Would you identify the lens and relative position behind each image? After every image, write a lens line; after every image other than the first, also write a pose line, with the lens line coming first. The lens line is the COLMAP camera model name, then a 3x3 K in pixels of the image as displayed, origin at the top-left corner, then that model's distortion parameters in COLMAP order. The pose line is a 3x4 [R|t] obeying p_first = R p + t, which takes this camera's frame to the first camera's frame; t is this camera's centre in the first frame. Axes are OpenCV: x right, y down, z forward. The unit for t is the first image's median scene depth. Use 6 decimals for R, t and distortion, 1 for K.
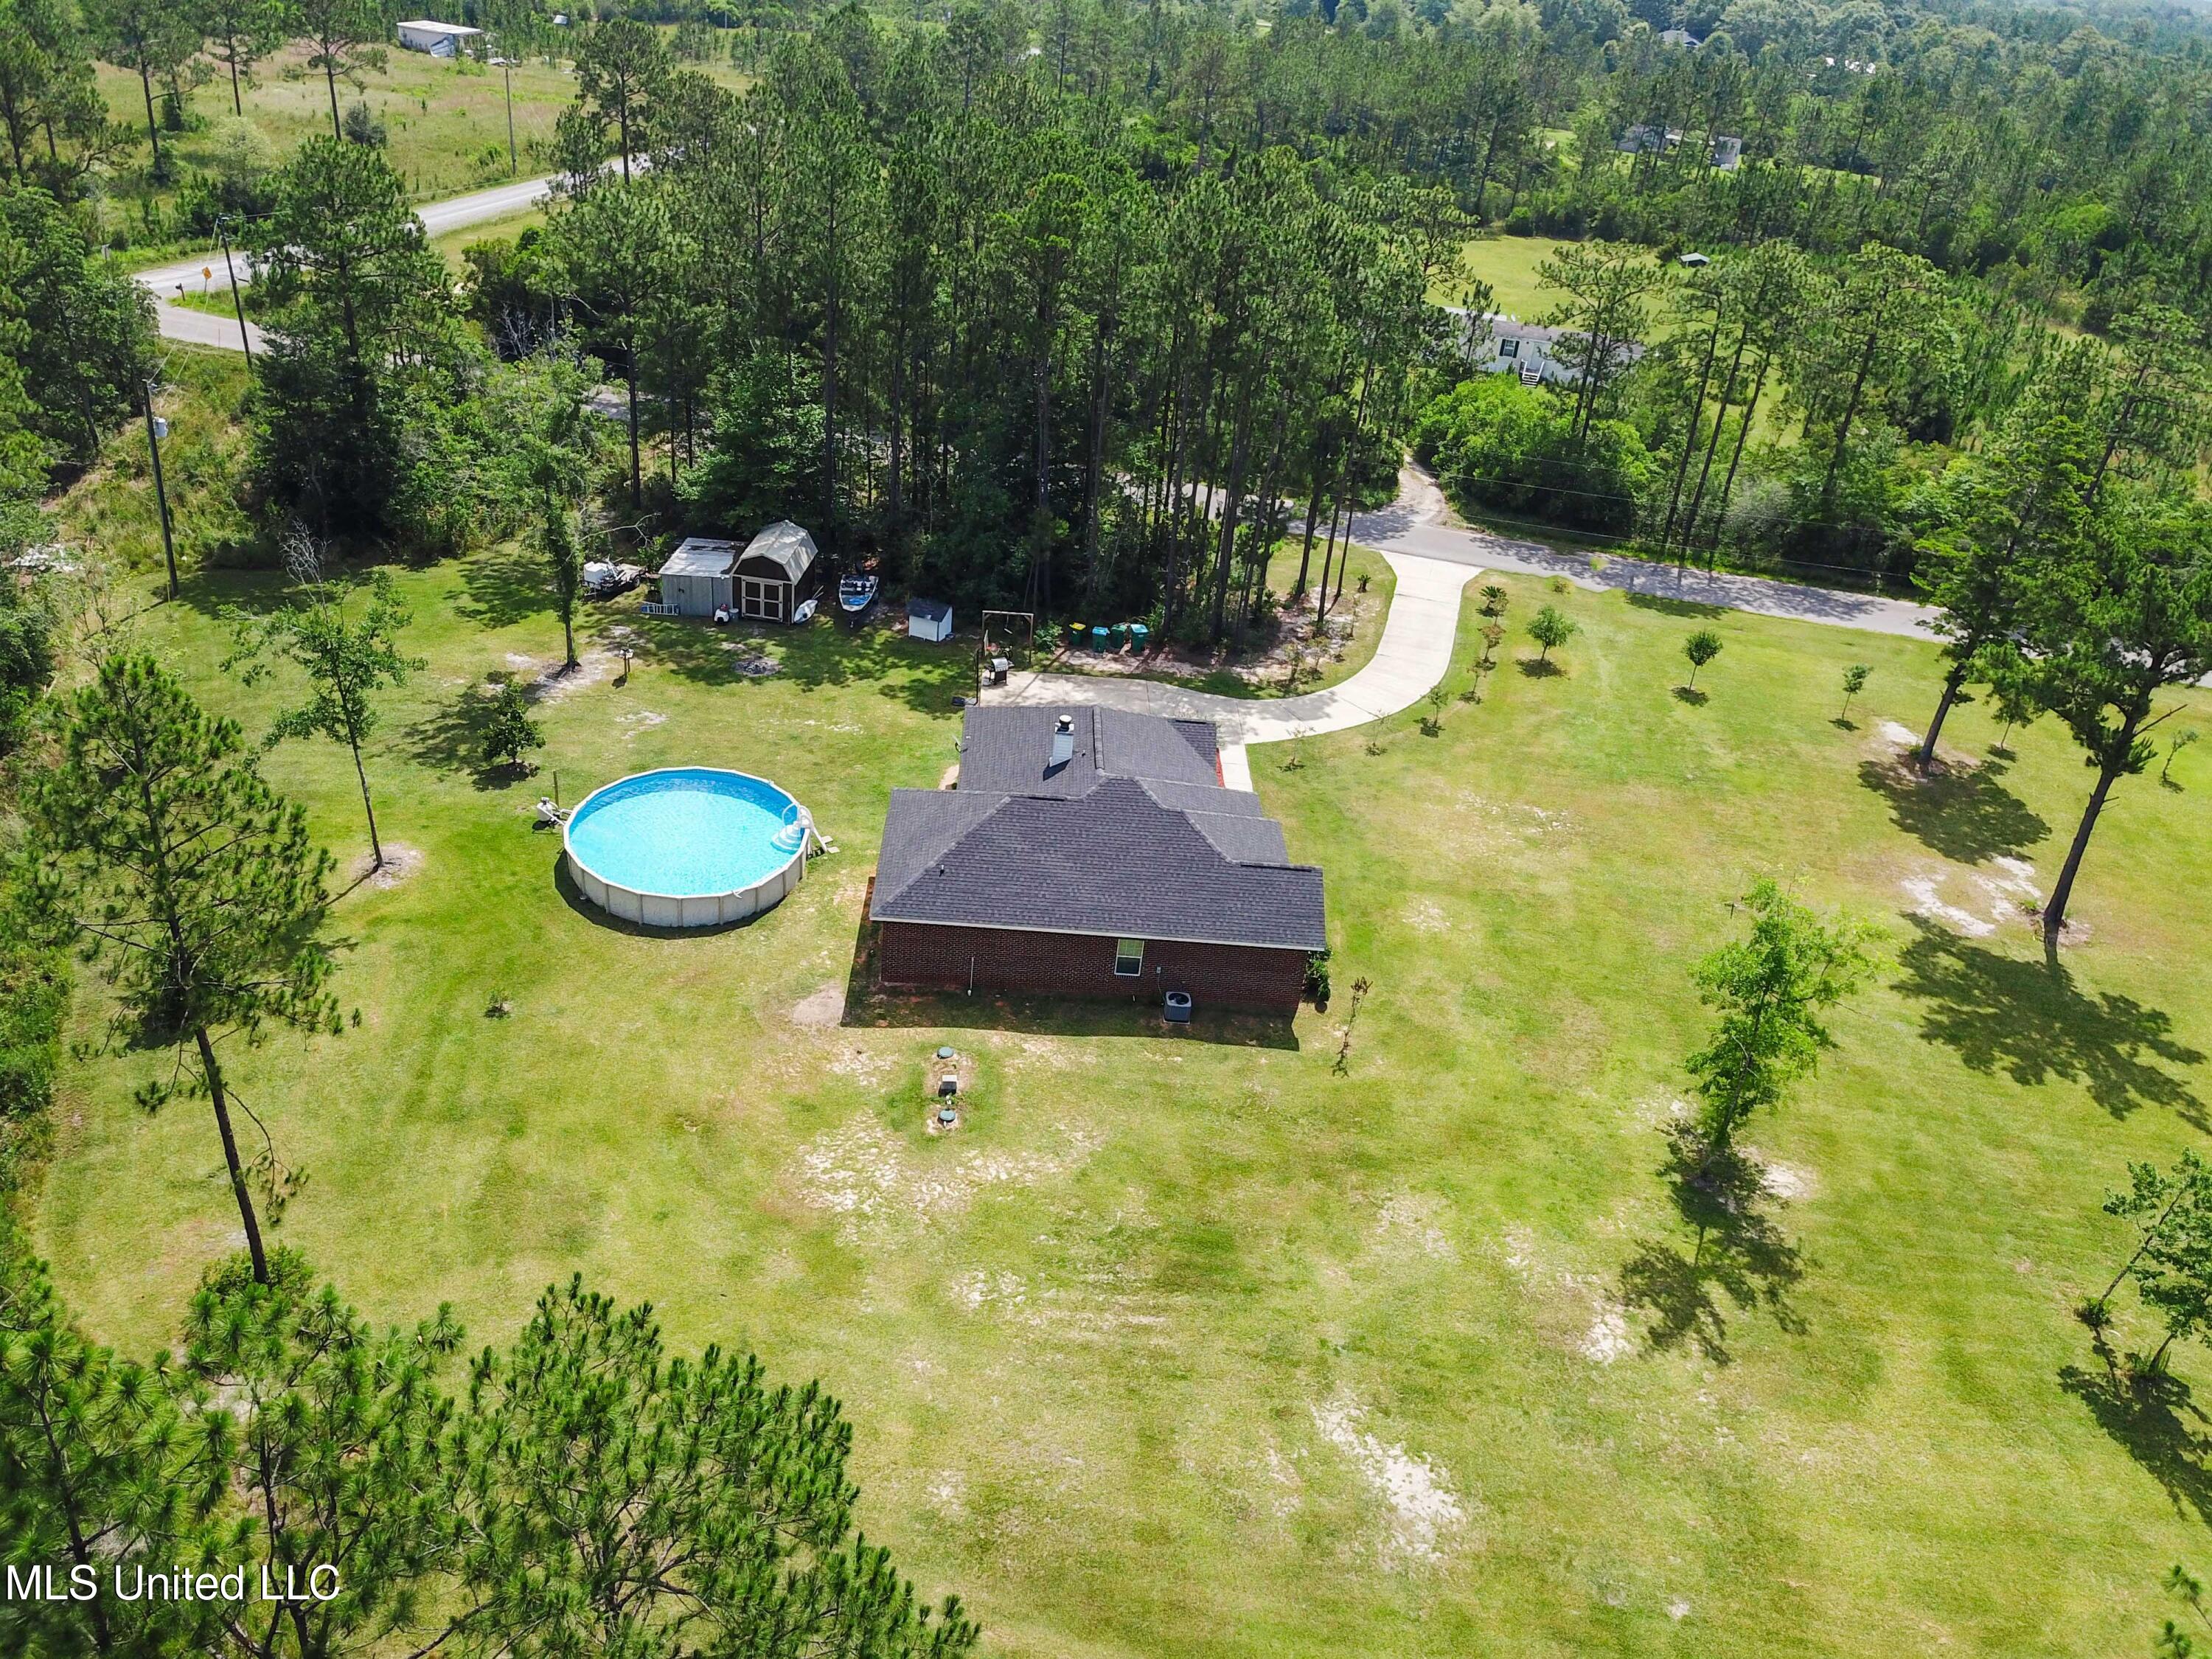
lens RADIAL K [[1706.2, 0, 1129.8], [0, 1706.2, 832.4], [0, 0, 1]] dist [0.043907, 0.004742]
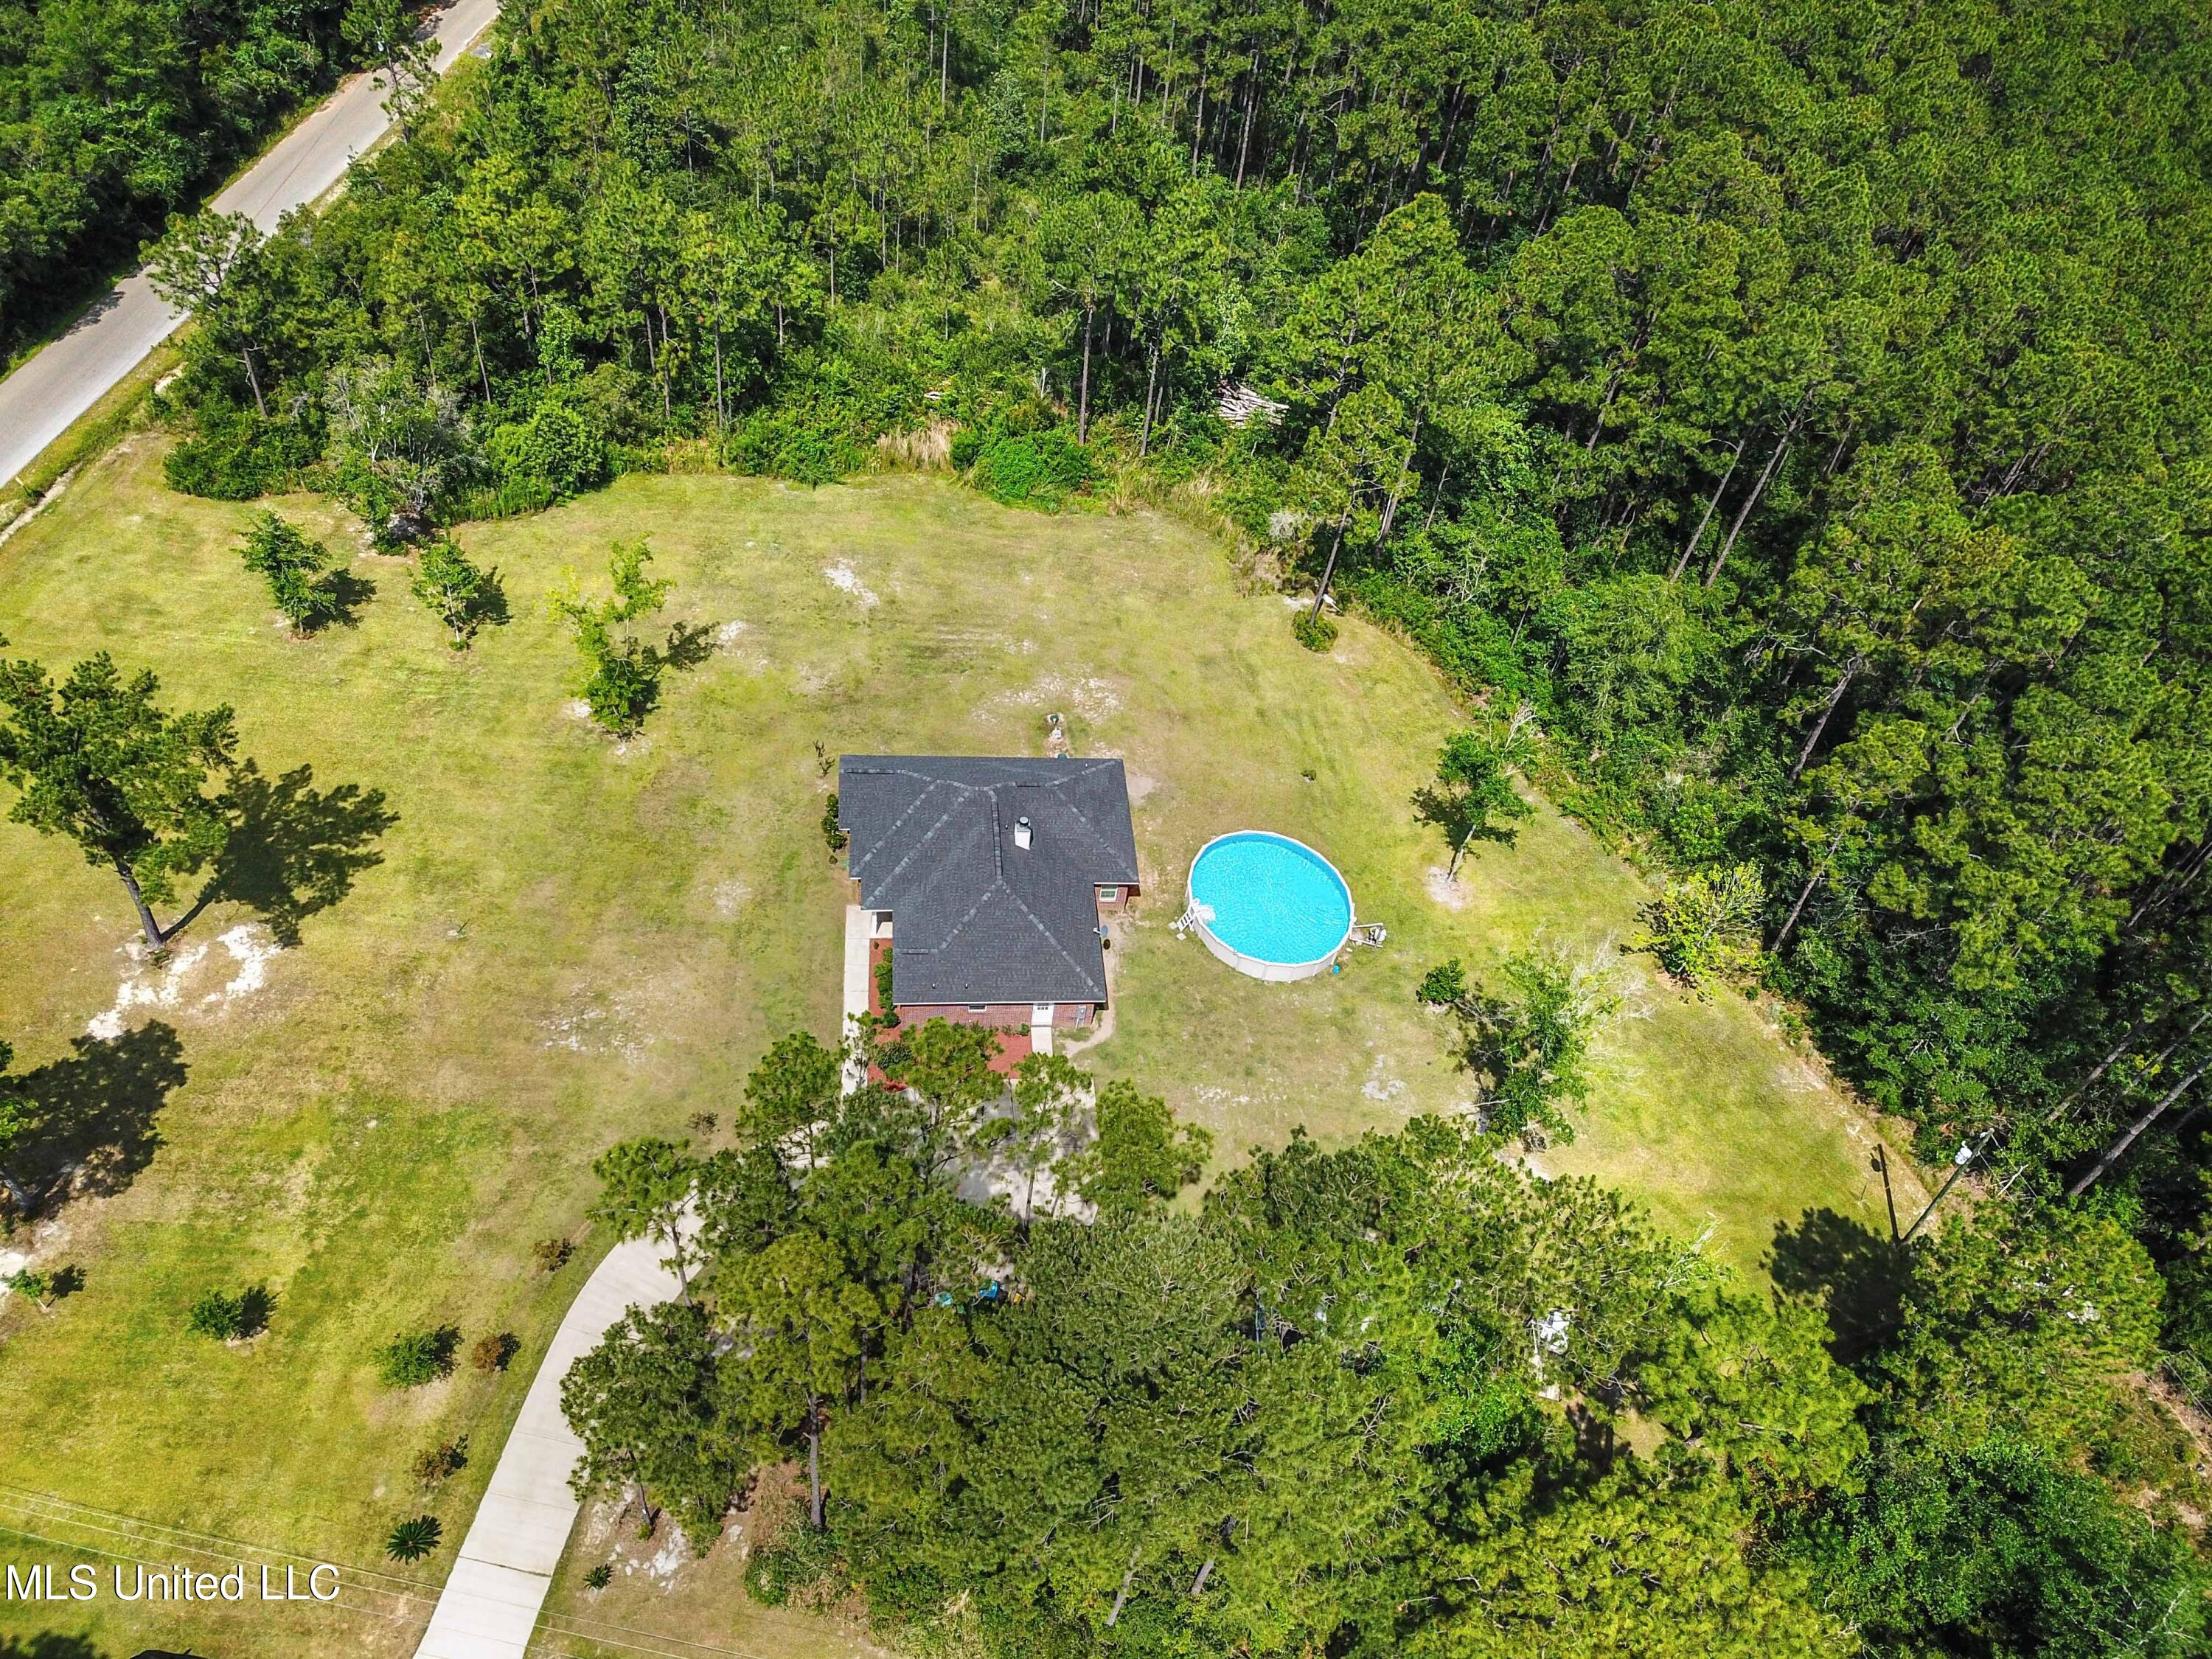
lens RADIAL K [[1706.4, 0, 1106.0], [0, 1706.4, 829.5], [0, 0, 1]] dist [0.034869, 0.001143]
pose [[-0.976402, -0.101492, -0.190625, 0.164531], [-0.208693, 0.216383, 0.953743, -1.445224], [-0.055549, 0.971019, -0.232458, 1.385883]]
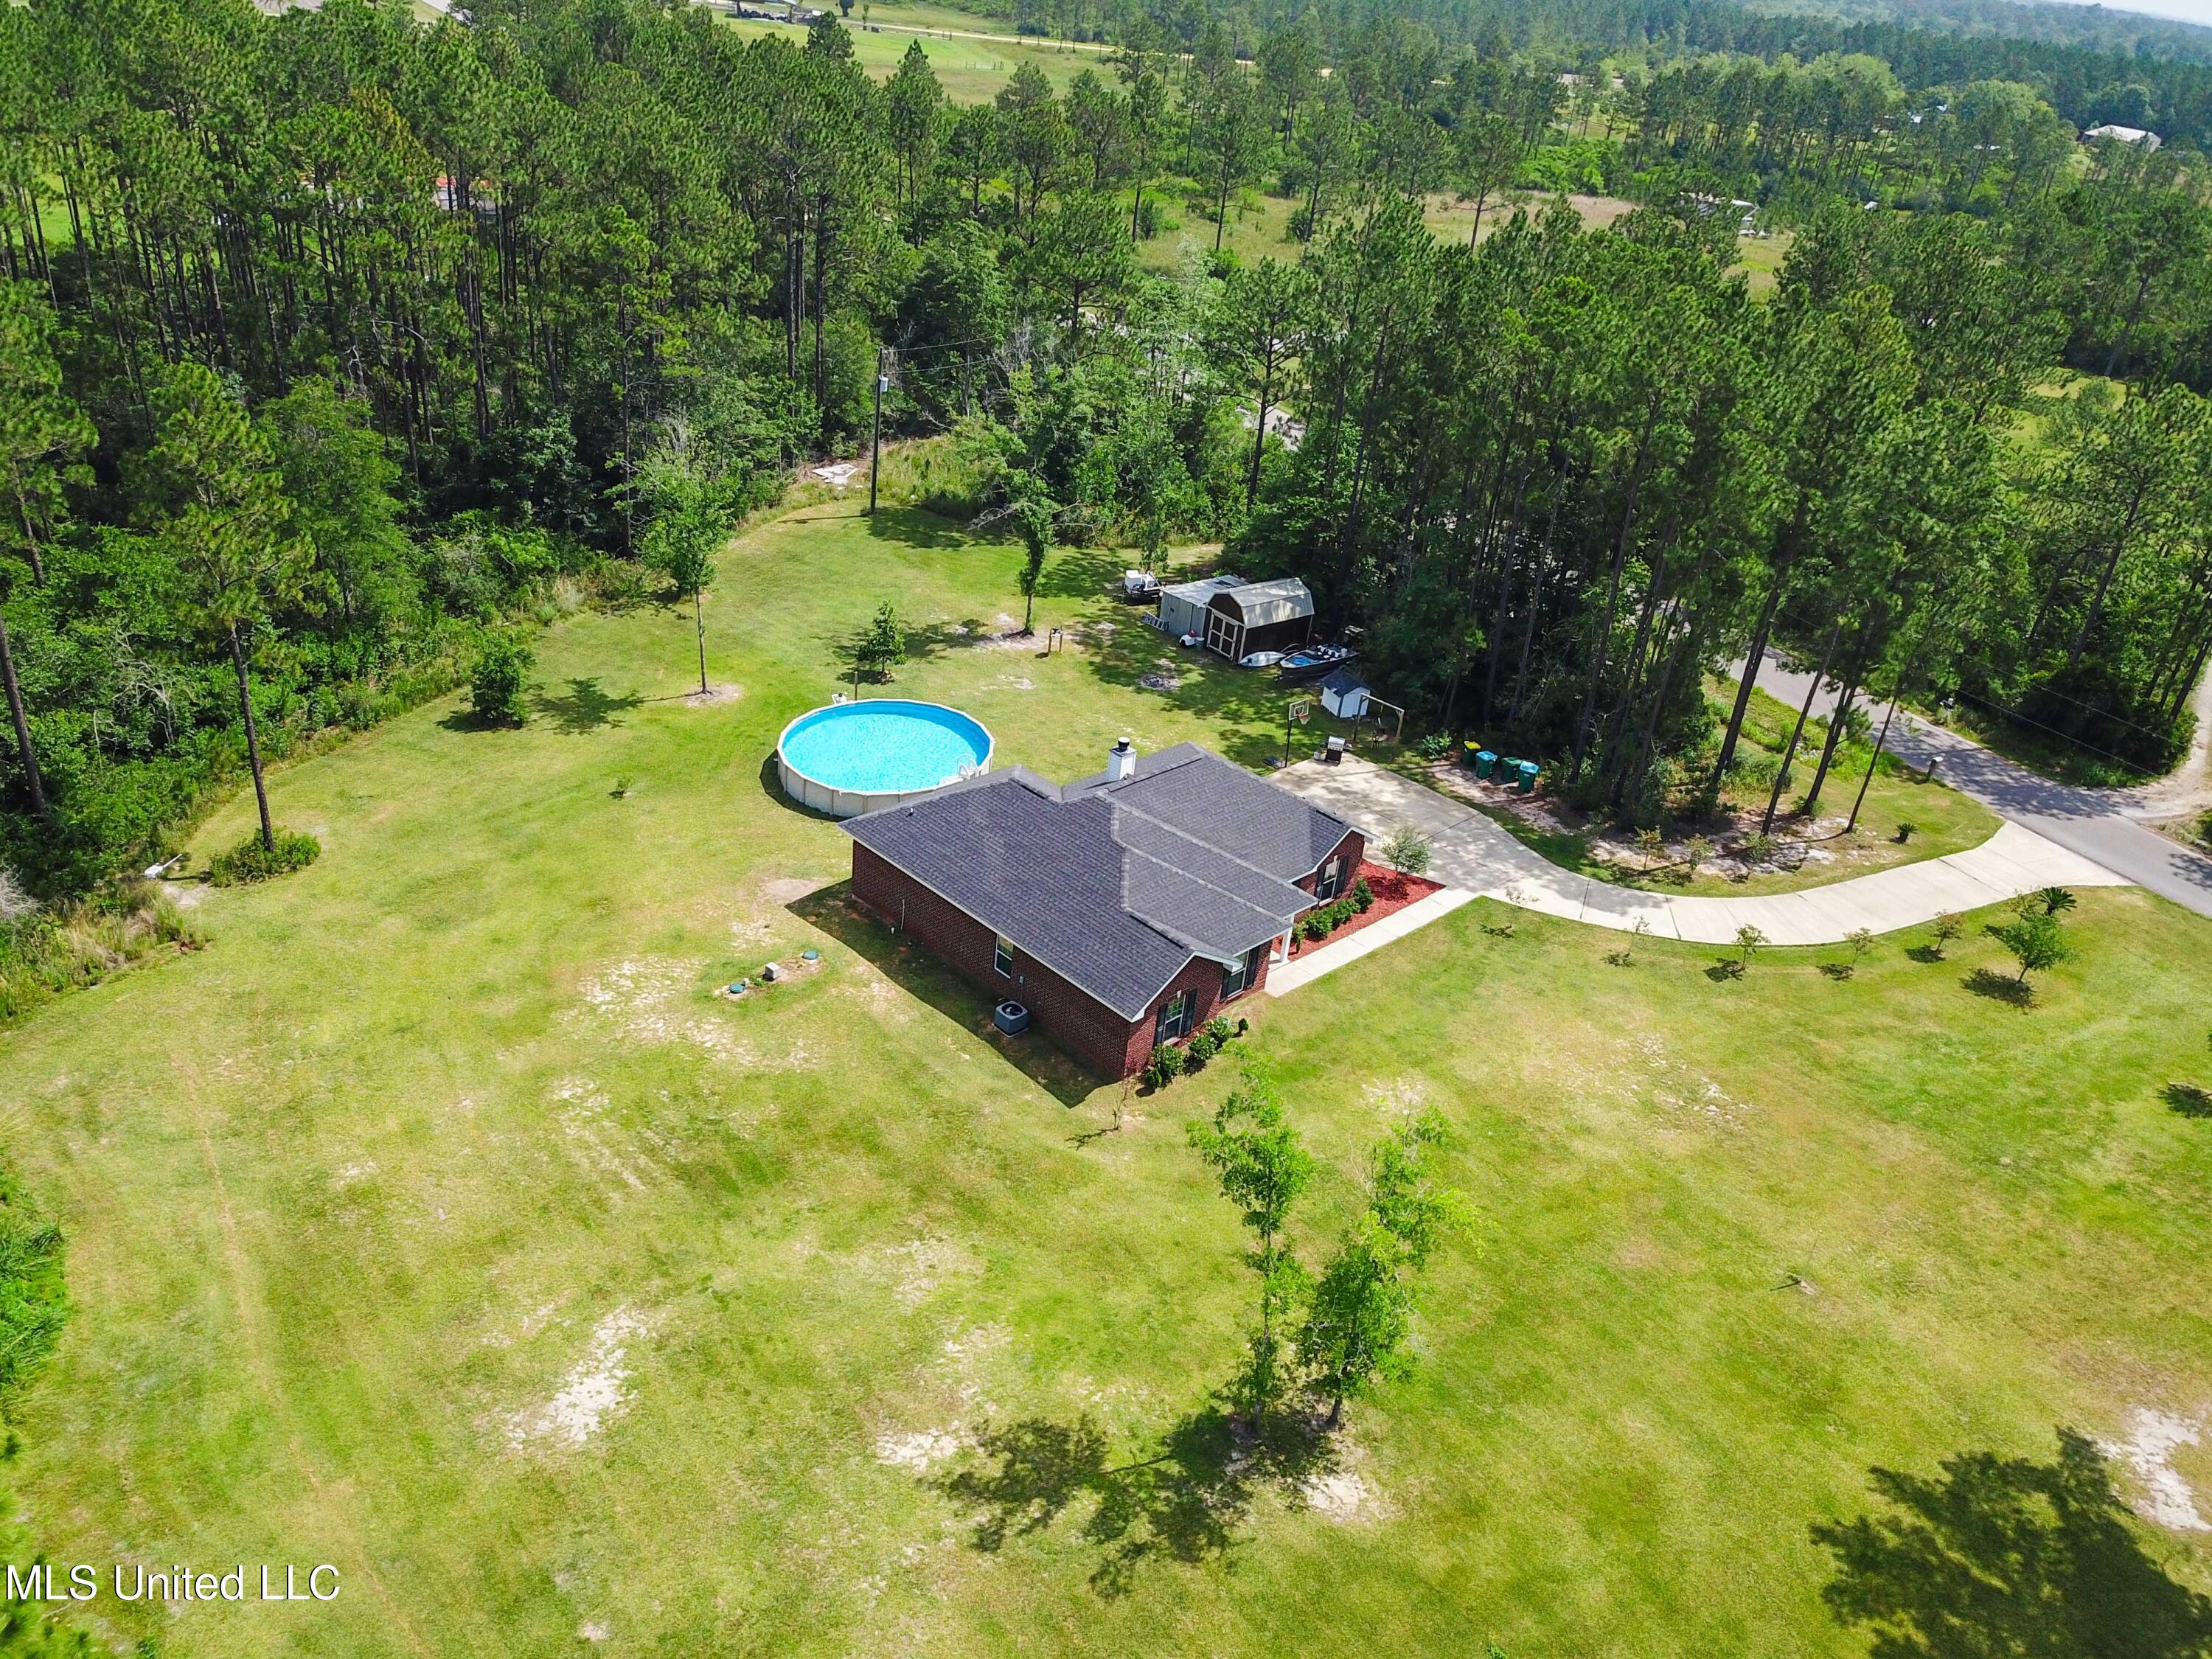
lens RADIAL K [[1706.4, 0, 1106.0], [0, 1706.4, 829.5], [0, 0, 1]] dist [0.034869, 0.001143]
pose [[0.680869, 0.317502, -0.660007, 0.668199], [-0.387183, 0.920970, 0.043619, -0.060922], [0.621696, 0.225845, 0.749992, 0.264561]]
